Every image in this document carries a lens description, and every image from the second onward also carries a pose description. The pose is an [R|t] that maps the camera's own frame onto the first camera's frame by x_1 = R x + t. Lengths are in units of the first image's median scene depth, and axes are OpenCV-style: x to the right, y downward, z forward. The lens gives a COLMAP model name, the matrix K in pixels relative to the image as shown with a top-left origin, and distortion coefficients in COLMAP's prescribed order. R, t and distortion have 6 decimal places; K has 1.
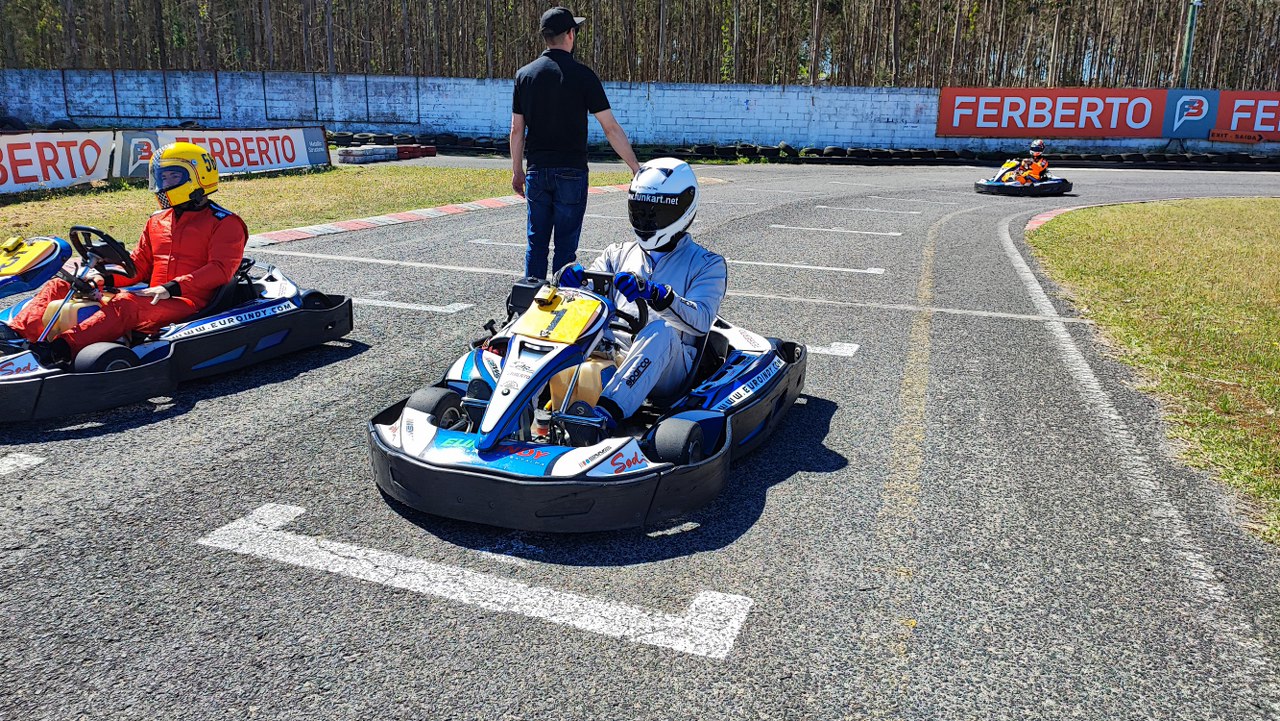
lens RADIAL K [[933.9, 0, 638.0], [0, 933.9, 362.6], [0, 0, 1]] dist [0.060804, -0.071436]
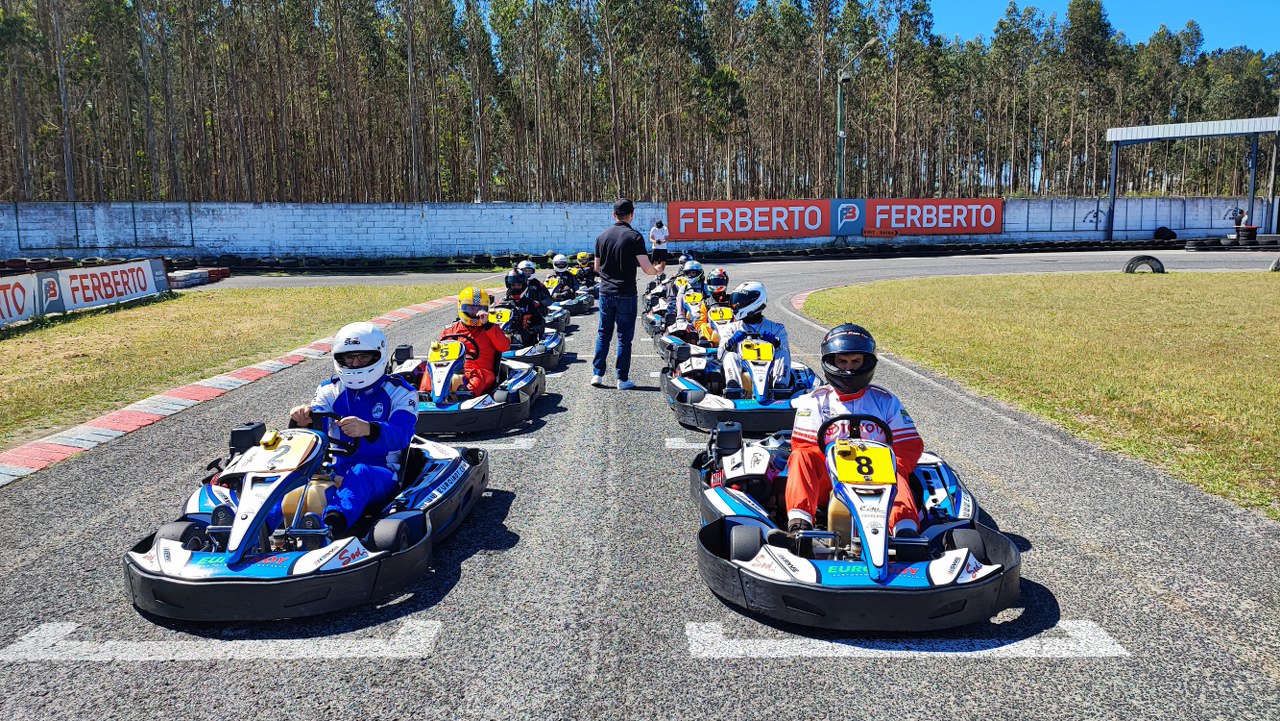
lens RADIAL K [[933.9, 0, 644.5], [0, 933.9, 362.8], [0, 0, 1]] dist [0.060804, -0.071436]
pose [[0.943750, -0.081020, 0.320582, -0.112268], [0.113721, 0.989904, -0.084605, 0.014679], [-0.310490, 0.116303, 0.943435, -0.112827]]
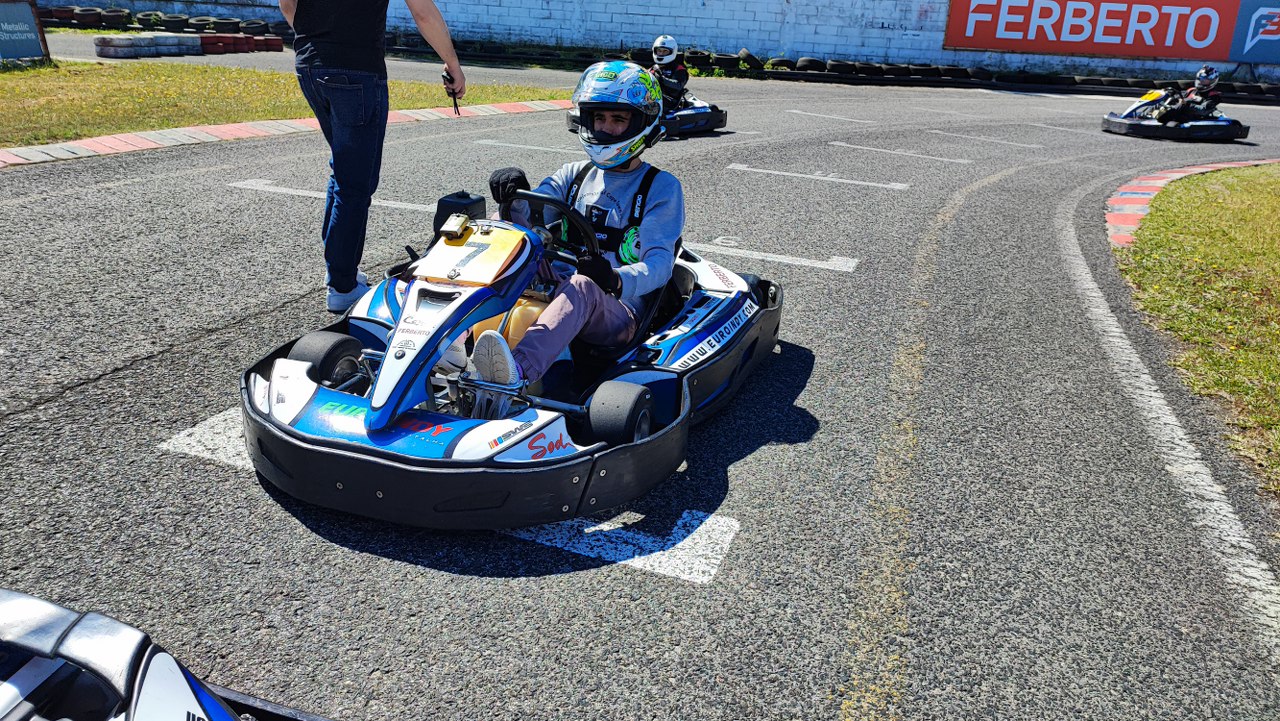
lens RADIAL K [[933.9, 0, 646.3], [0, 933.9, 352.5], [0, 0, 1]] dist [0.060804, -0.071436]
pose [[0.999461, 0.028882, 0.015605, 0.065494], [-0.030102, 0.995960, 0.084608, -0.048136], [-0.013098, -0.085032, 0.996292, 0.202193]]
